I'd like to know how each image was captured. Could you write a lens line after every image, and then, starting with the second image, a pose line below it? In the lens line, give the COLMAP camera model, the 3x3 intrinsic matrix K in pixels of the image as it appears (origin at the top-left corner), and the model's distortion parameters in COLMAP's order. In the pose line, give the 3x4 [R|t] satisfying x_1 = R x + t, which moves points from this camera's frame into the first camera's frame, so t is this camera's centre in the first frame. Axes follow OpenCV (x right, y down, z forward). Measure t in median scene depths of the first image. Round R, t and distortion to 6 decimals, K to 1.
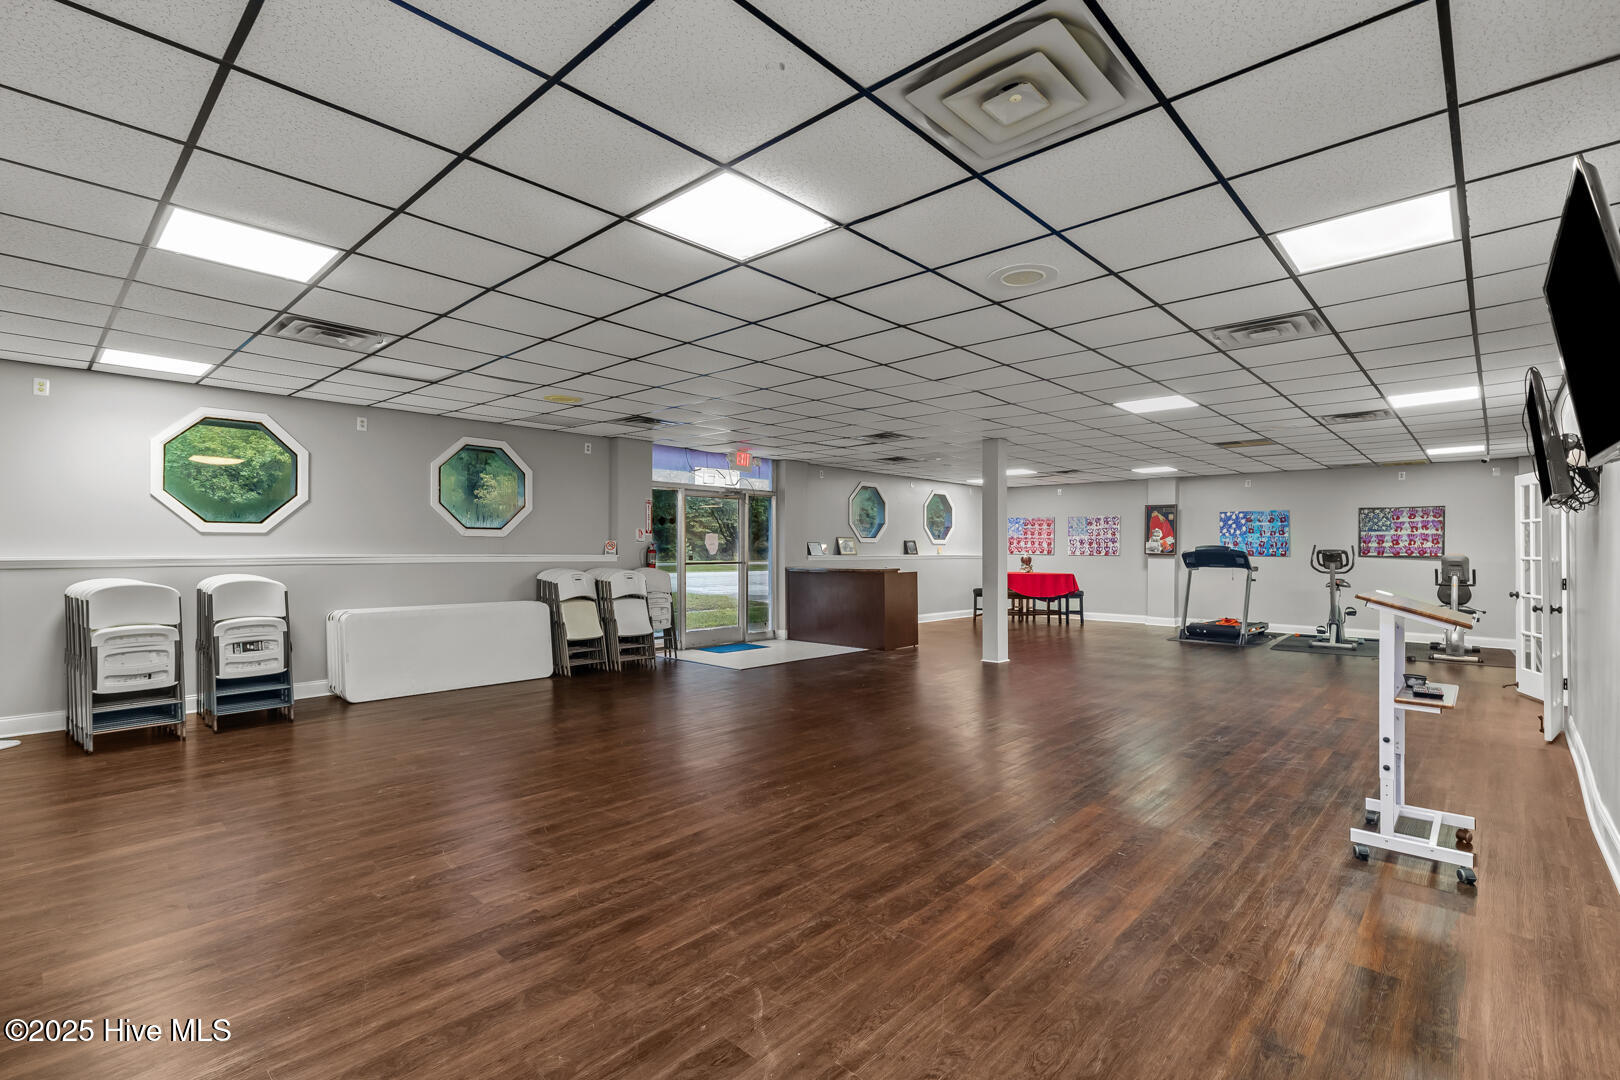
lens RADIAL K [[720.3, 0, 808.2], [0, 720.3, 541.4], [0, 0, 1]] dist [0.008044, -0.002265]
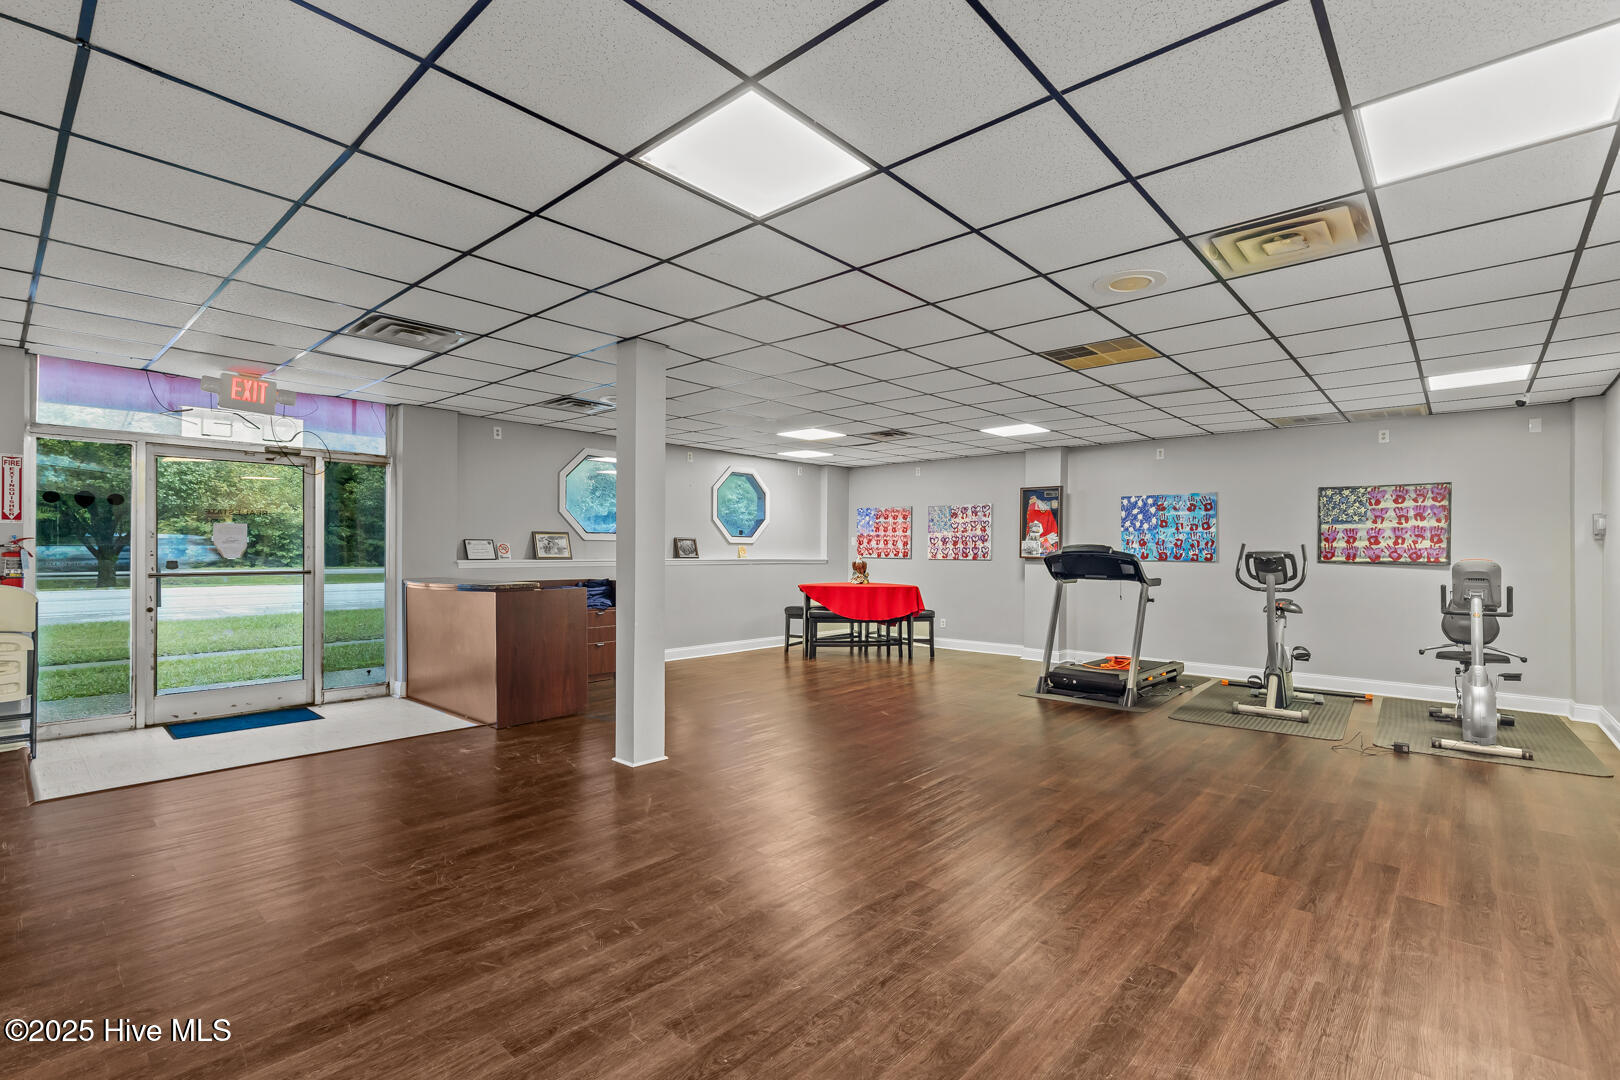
lens RADIAL K [[720.3, 0, 813.6], [0, 720.3, 549.3], [0, 0, 1]] dist [0.008044, -0.002265]
pose [[0.999637, 0.001020, 0.026927, 0.291487], [-0.001227, 0.999970, 0.007694, 0.004732], [-0.026919, -0.007724, 0.999608, 0.363785]]
